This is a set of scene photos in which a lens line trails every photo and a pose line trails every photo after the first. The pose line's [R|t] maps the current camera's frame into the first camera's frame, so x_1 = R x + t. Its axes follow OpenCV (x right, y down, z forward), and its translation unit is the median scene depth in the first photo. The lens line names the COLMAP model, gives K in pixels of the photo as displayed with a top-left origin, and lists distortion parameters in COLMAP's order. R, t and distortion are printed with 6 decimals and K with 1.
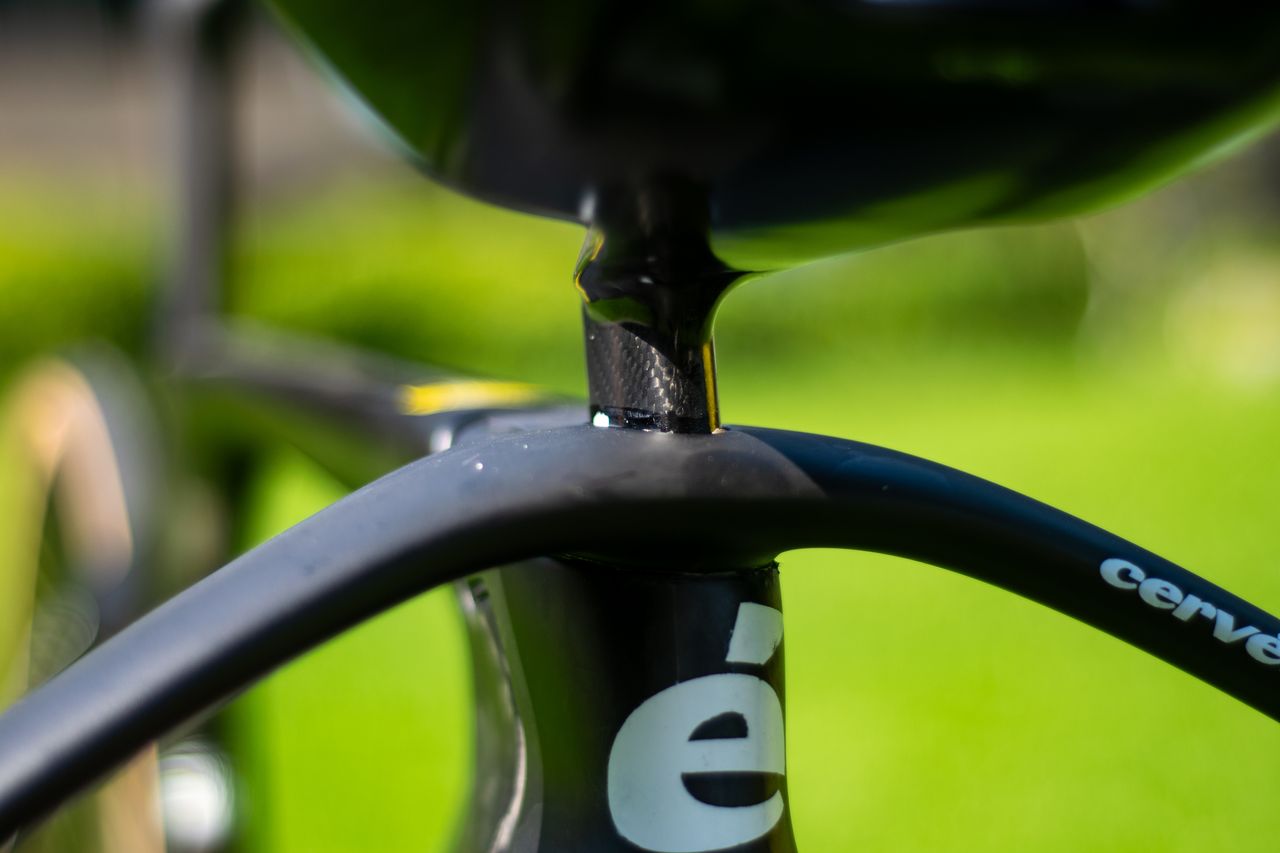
lens RADIAL K [[2852.1, 0, 640.3], [0, 2852.1, 426.5], [0, 0, 1]] dist [-0.264813, 0.000000]
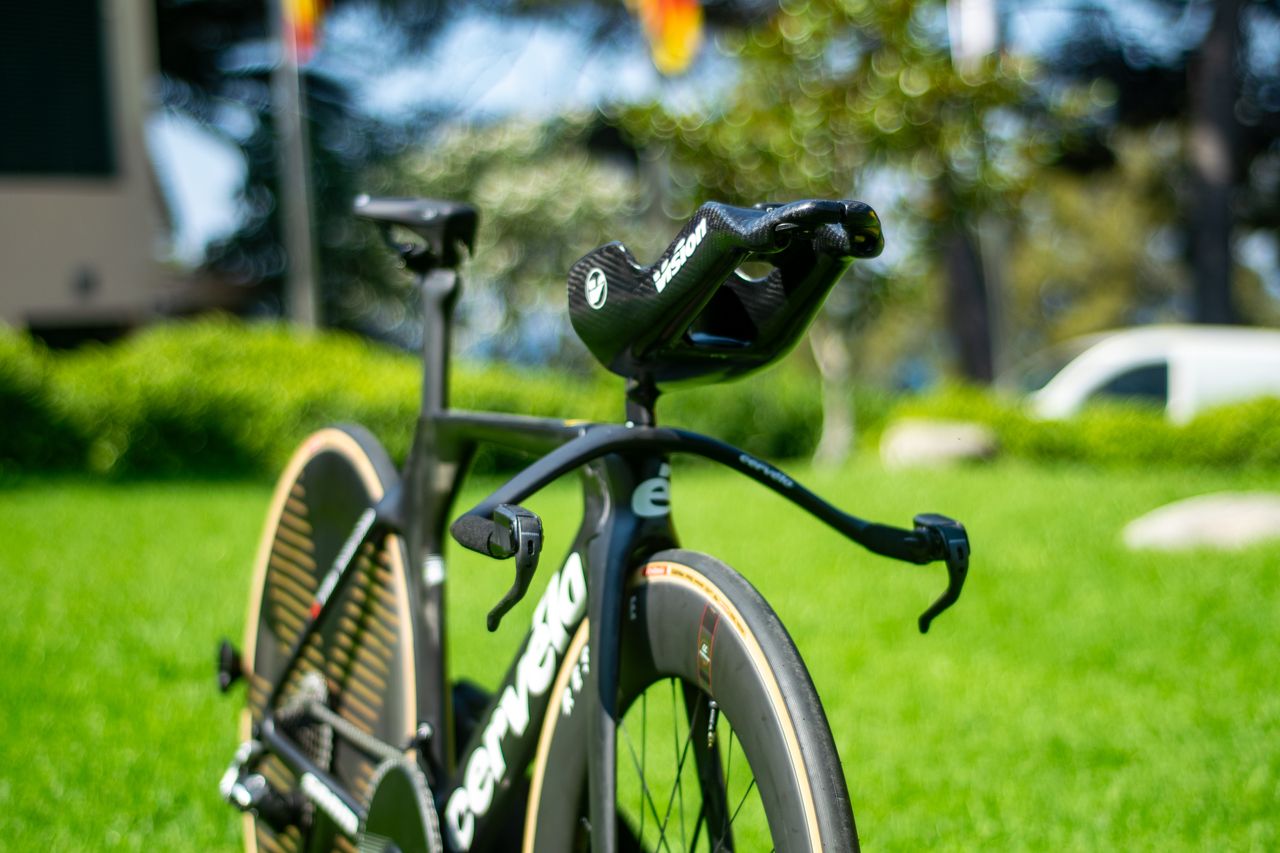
lens RADIAL K [[2852.1, 0, 640.0], [0, 2852.1, 426.6], [0, 0, 1]] dist [-0.264813, 0.000000]
pose [[0.990985, -0.002134, 0.133956, -0.625697], [0.008310, 0.998927, -0.045560, 0.215006], [-0.133715, 0.046262, 0.989939, -3.622607]]
